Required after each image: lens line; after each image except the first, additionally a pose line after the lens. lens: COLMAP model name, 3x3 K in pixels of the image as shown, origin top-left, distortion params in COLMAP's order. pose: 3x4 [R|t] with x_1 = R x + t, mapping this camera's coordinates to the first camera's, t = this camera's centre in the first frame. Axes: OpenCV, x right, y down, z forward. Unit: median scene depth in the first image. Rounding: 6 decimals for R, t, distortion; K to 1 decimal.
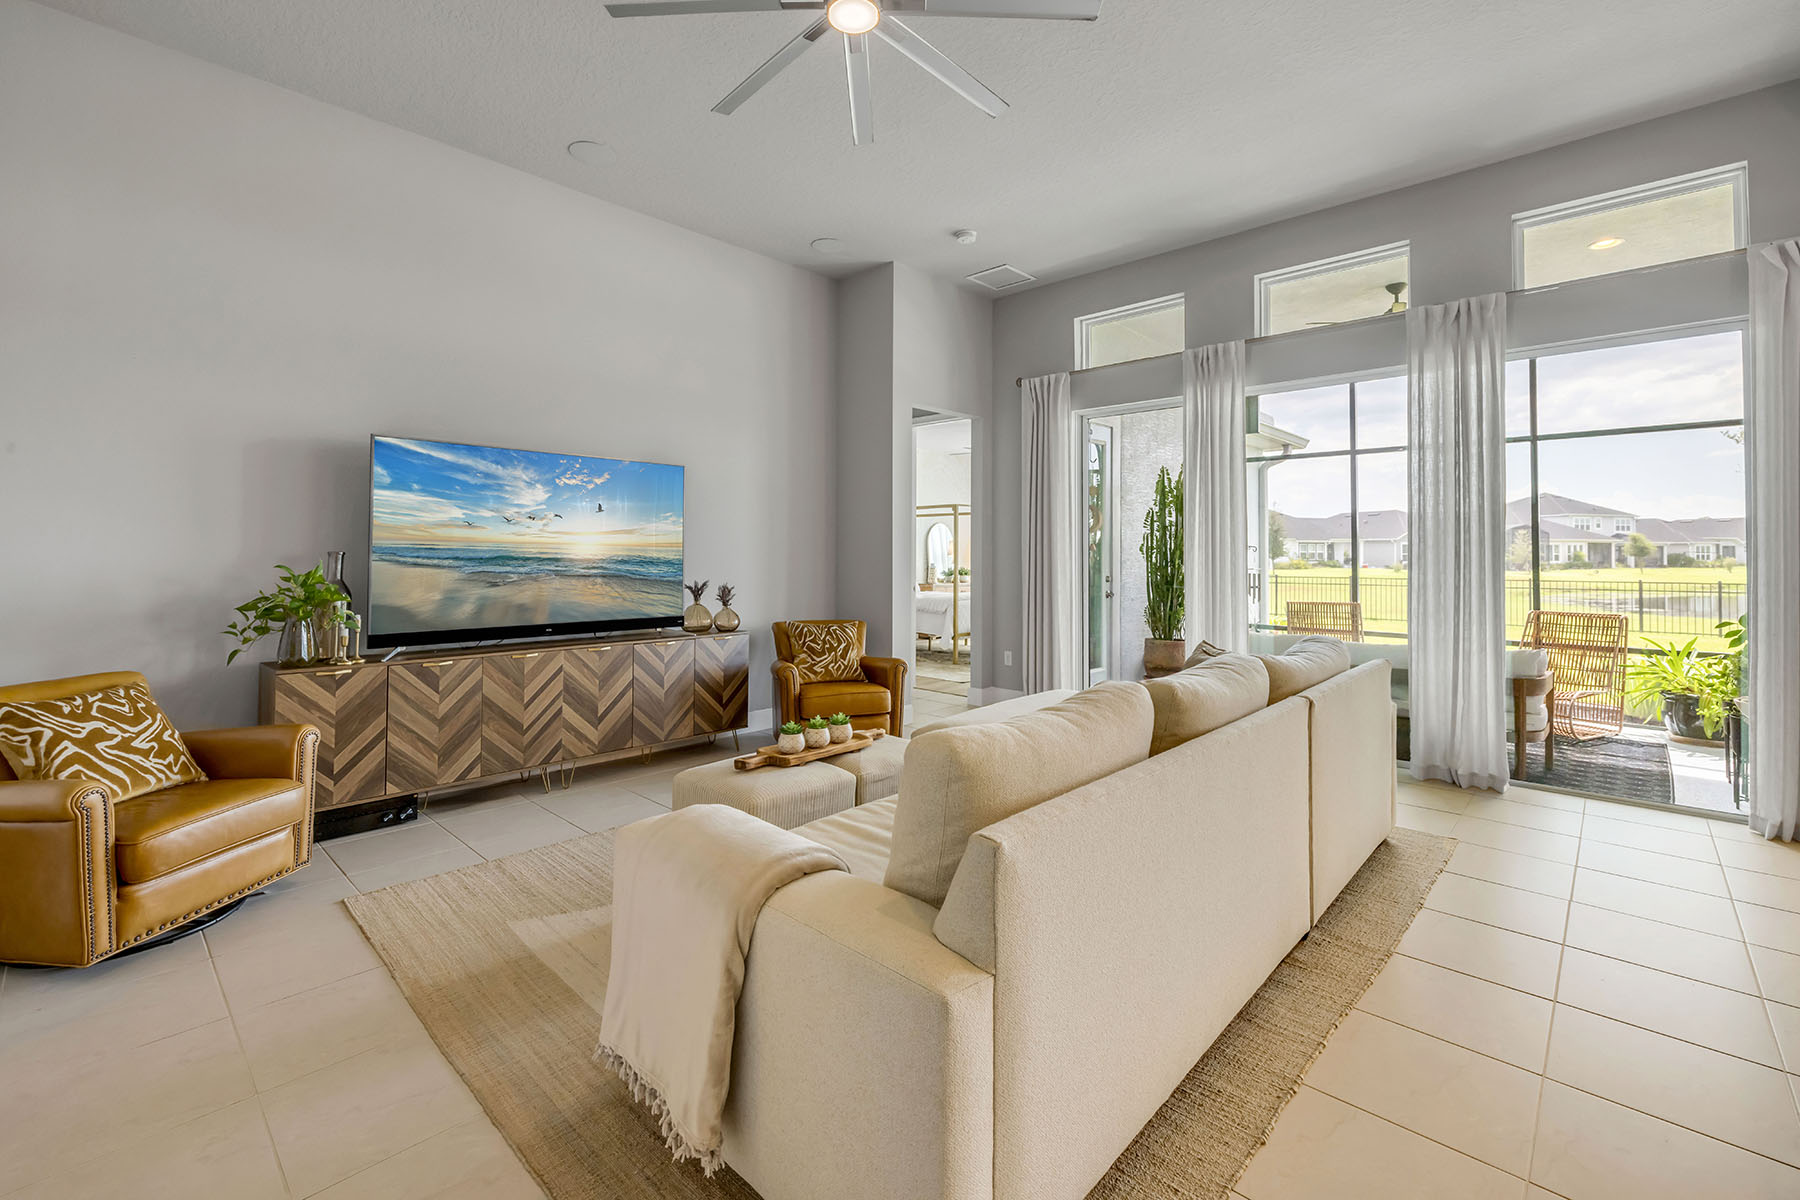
lens RADIAL K [[763.4, 0, 891.8], [0, 763.4, 535.6], [0, 0, 1]] dist [-0.001280, -0.000325]
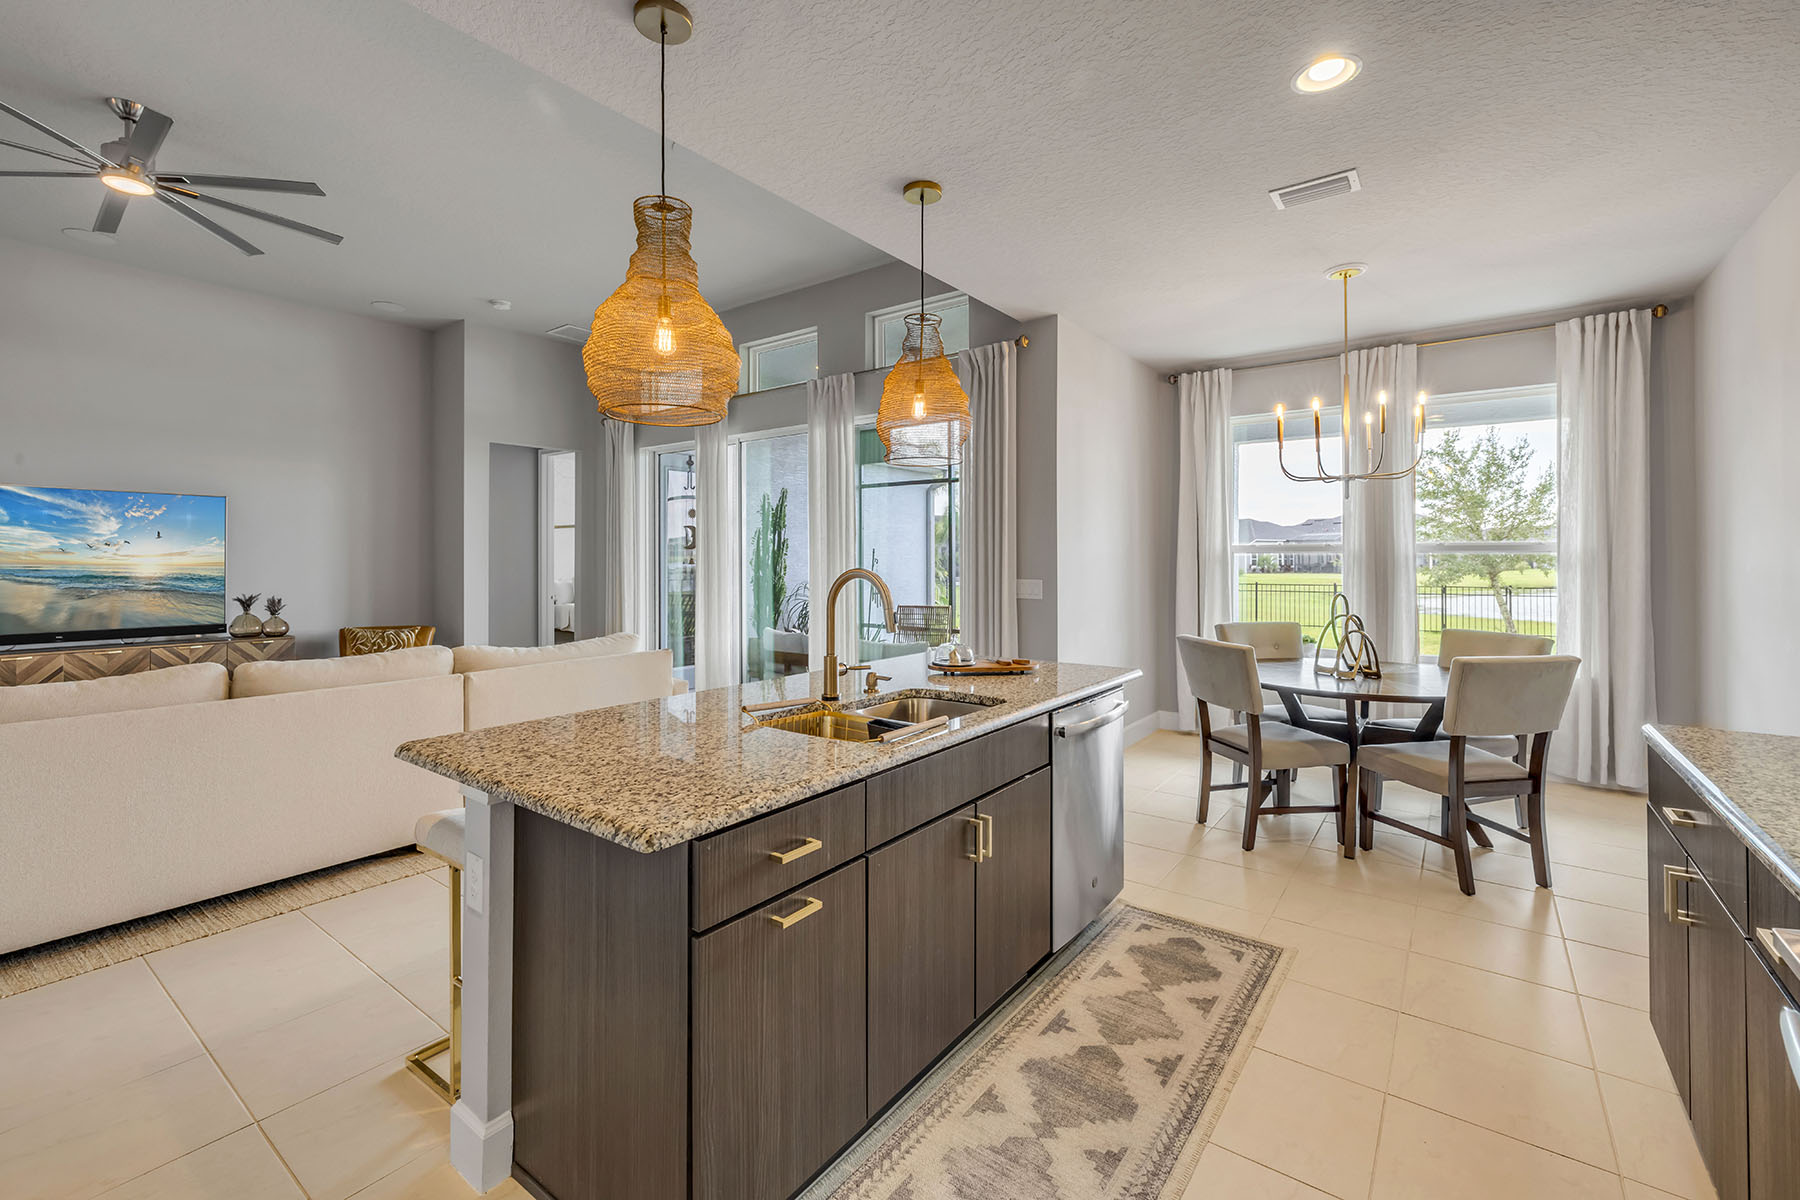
lens RADIAL K [[763.4, 0, 902.3], [0, 763.4, 555.4], [0, 0, 1]] dist [-0.001280, -0.000325]
pose [[0.993037, -0.003562, 0.117745, 0.712210], [0.001447, 0.999836, 0.018041, -0.023381], [-0.117790, -0.017745, 0.992880, -0.333652]]
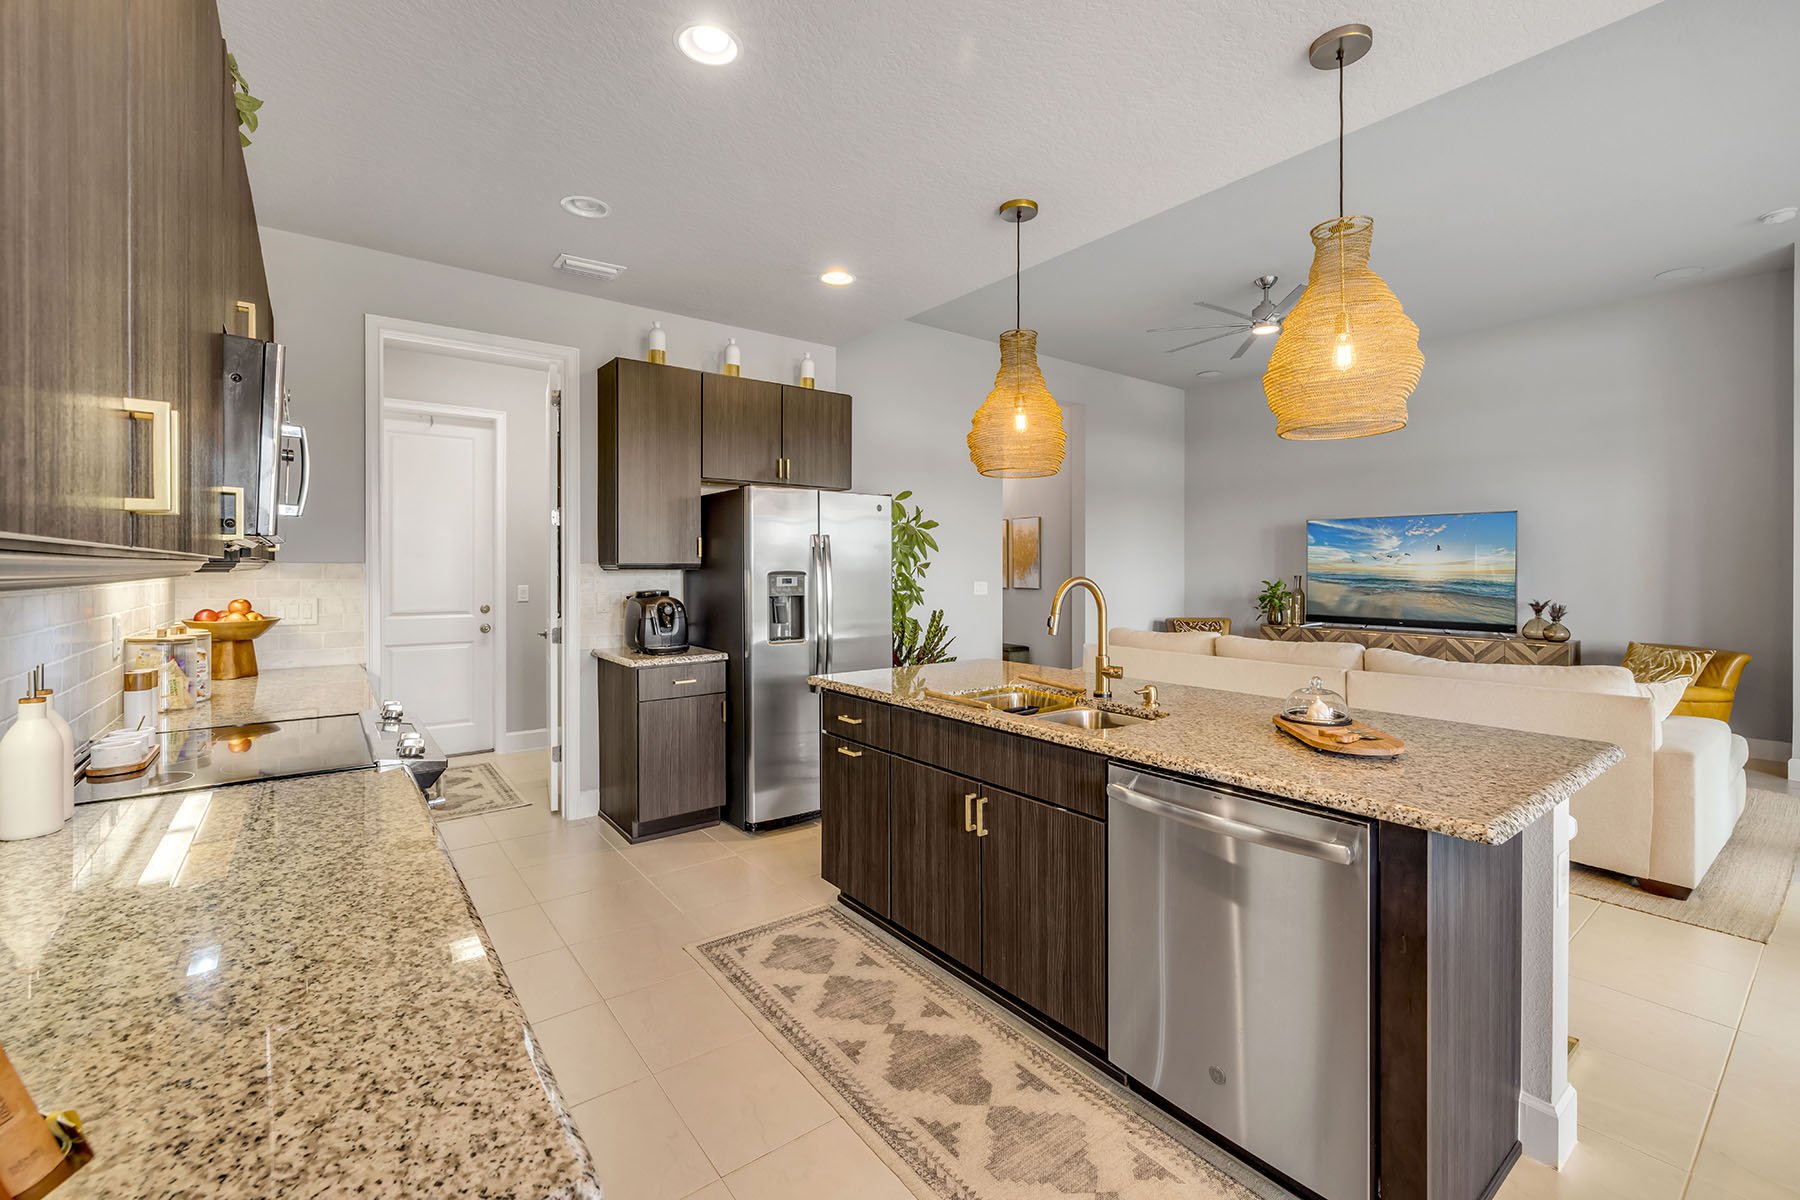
lens RADIAL K [[763.4, 0, 893.8], [0, 763.4, 572.2], [0, 0, 1]] dist [-0.001280, -0.000325]
pose [[-0.165388, 0.003158, -0.986224, 1.377208], [0.021285, 0.999773, -0.000368, -0.010591], [0.985999, -0.021053, -0.165417, 0.180610]]
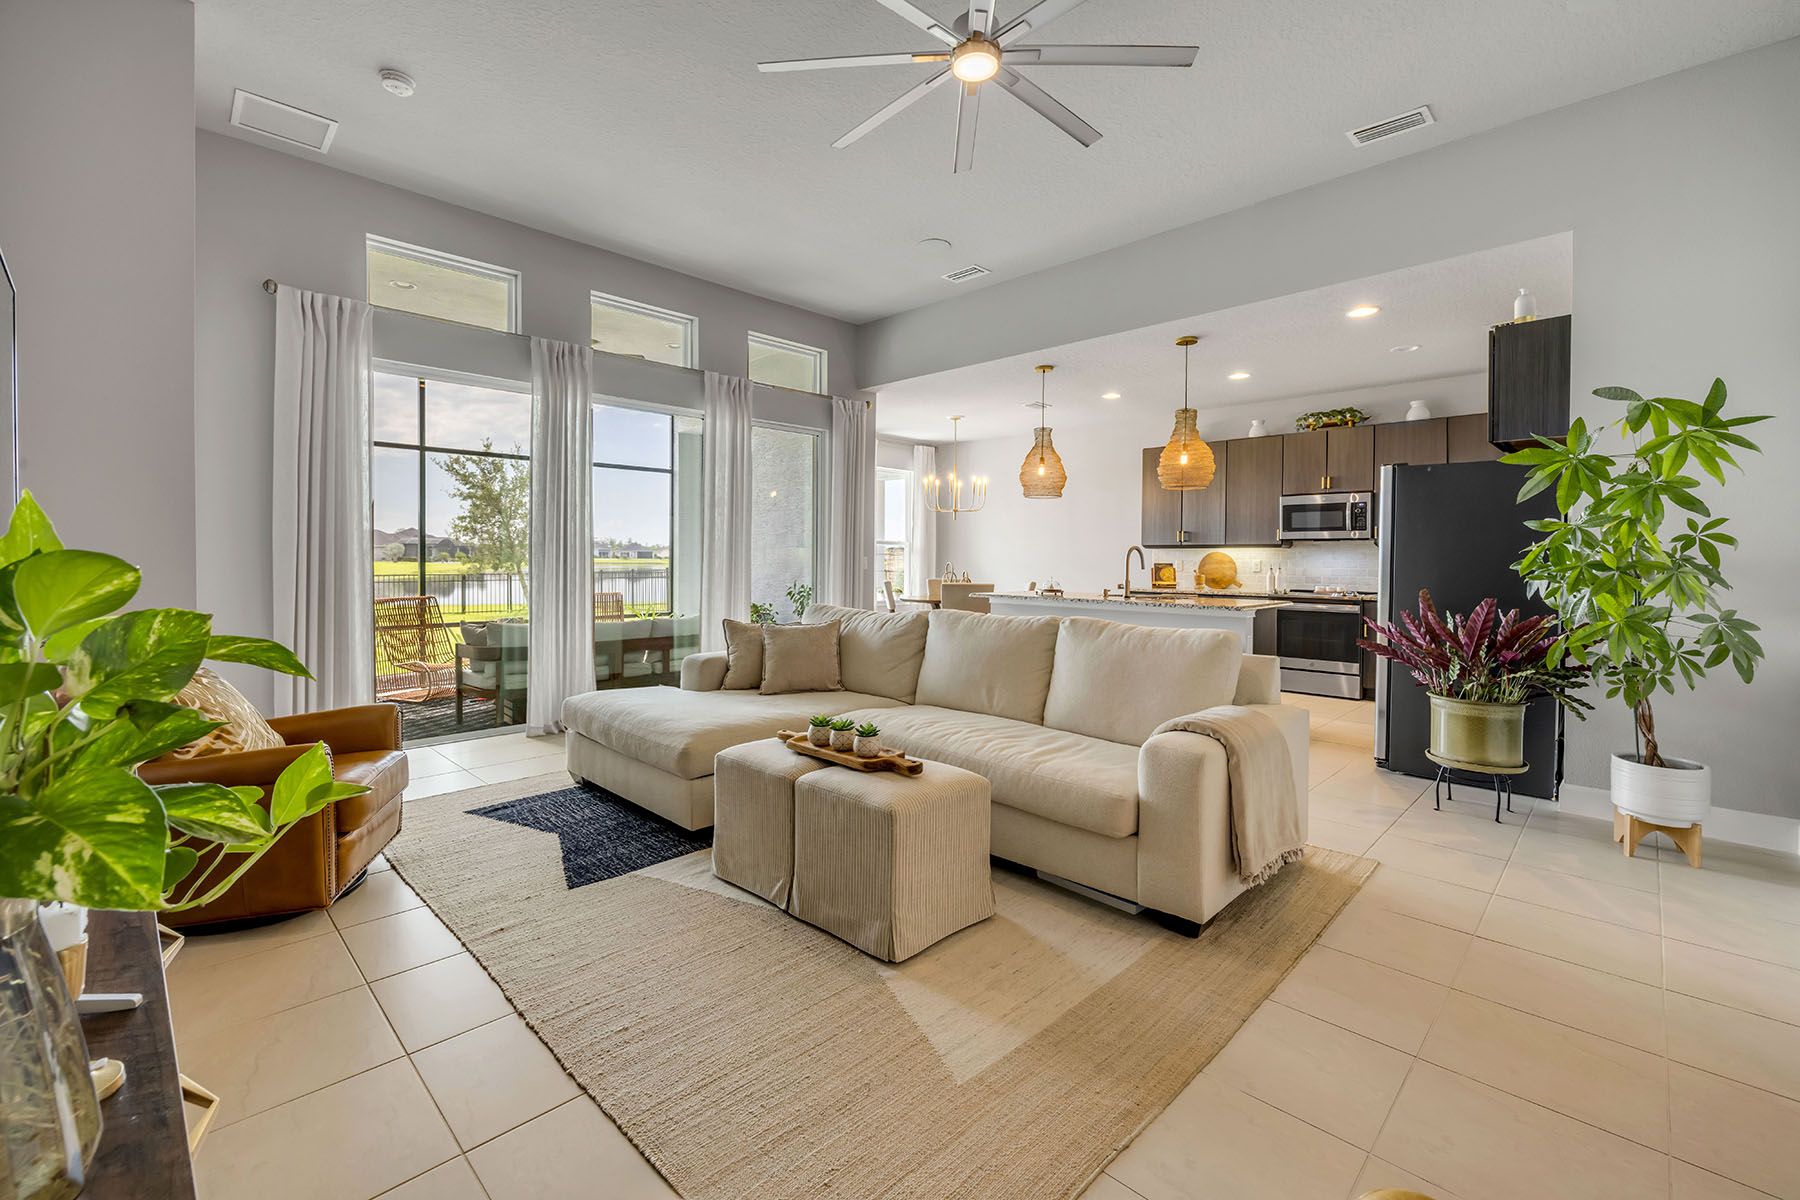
lens RADIAL K [[763.4, 0, 890.9], [0, 763.4, 562.2], [0, 0, 1]] dist [-0.001280, -0.000325]
pose [[0.021340, -0.008619, 0.999735, -0.737115], [-0.027725, 0.999573, 0.009210, 0.026856], [-0.999388, -0.027914, 0.021092, 0.666777]]
